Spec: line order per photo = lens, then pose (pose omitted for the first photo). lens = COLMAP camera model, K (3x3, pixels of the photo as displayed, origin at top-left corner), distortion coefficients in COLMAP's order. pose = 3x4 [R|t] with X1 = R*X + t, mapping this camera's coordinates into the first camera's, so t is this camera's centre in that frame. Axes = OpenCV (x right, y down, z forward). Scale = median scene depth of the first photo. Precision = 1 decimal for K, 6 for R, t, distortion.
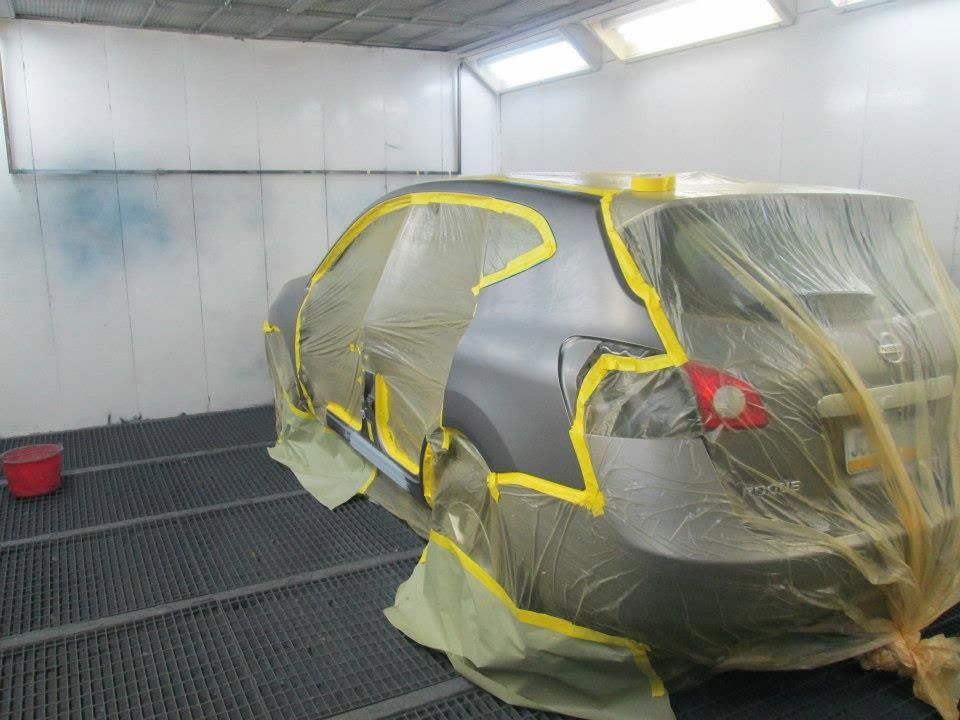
lens RADIAL K [[792.8, 0, 480.0], [0, 792.8, 360.0], [0, 0, 1]] dist [-0.033538, 0.010645]
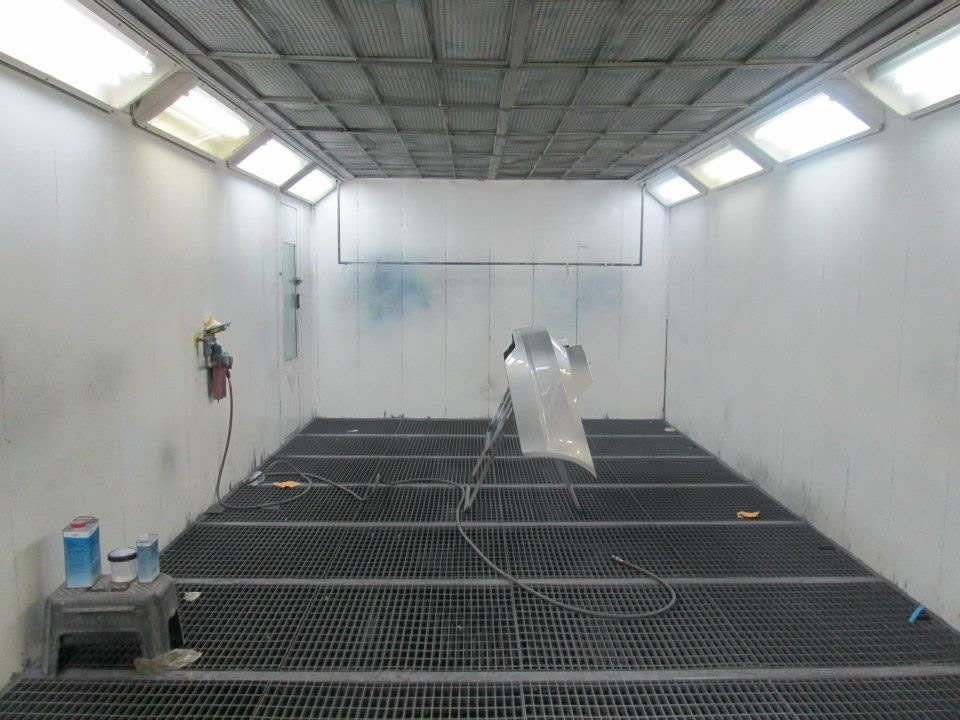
lens RADIAL K [[792.8, 0, 480.0], [0, 792.8, 360.0], [0, 0, 1]] dist [-0.033538, 0.010645]
pose [[0.891010, 0.057271, -0.450357, 0.400334], [-0.108342, 0.990173, -0.088431, 0.083445], [0.440866, 0.127585, 0.888459, -0.340848]]
